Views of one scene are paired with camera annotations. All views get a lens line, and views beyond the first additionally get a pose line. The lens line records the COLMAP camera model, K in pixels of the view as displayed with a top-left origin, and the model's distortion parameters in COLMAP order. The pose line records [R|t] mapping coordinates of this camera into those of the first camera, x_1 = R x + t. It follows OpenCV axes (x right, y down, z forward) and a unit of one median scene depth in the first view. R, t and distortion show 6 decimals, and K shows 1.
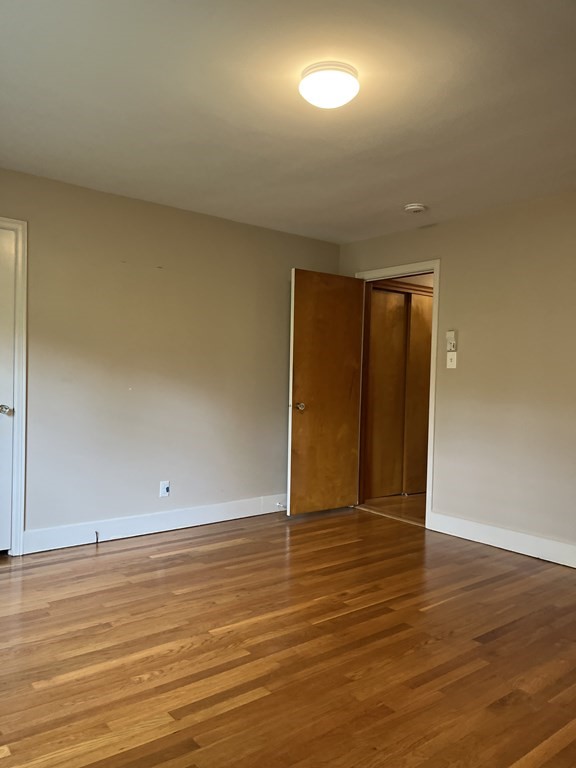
lens RADIAL K [[580.6, 0, 284.8], [0, 580.6, 382.1], [0, 0, 1]] dist [0.053831, -0.065955]
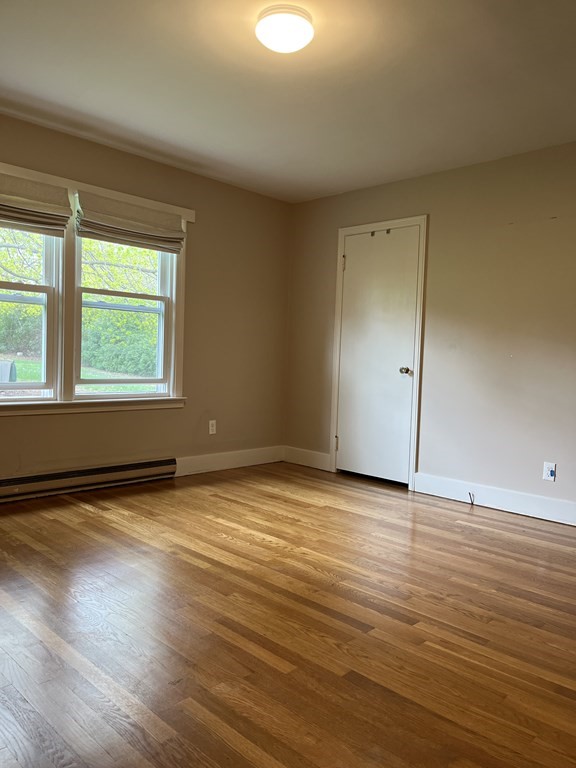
lens RADIAL K [[580.6, 0, 288.9], [0, 580.6, 385.1], [0, 0, 1]] dist [0.053831, -0.065955]
pose [[0.122663, 0.027878, -0.992057, 0.918324], [-0.040857, 0.998900, 0.023018, 0.075580], [0.991607, 0.037709, 0.123667, 0.756677]]
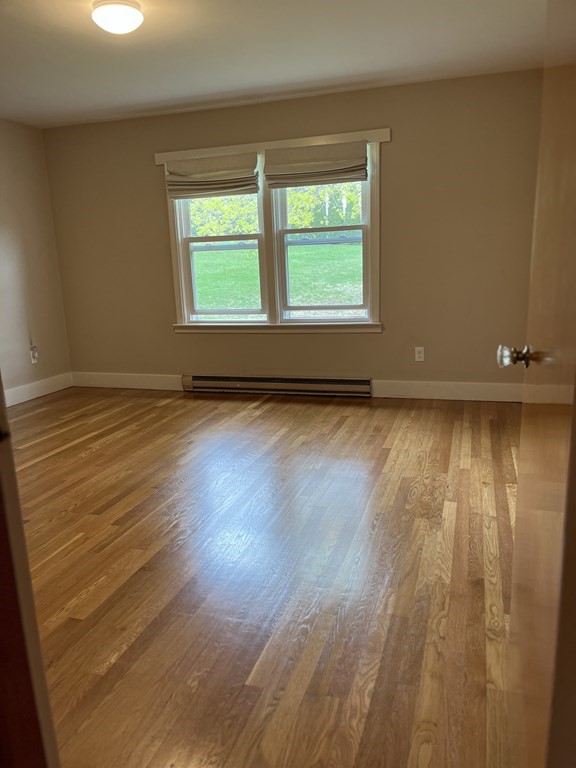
lens RADIAL K [[580.6, 0, 288.6], [0, 580.6, 390.5], [0, 0, 1]] dist [0.053831, -0.065955]
pose [[-0.831979, 0.126149, -0.540275, 0.433507], [0.012819, 0.977918, 0.208595, -0.002093], [0.554659, 0.166621, -0.815224, 1.902538]]
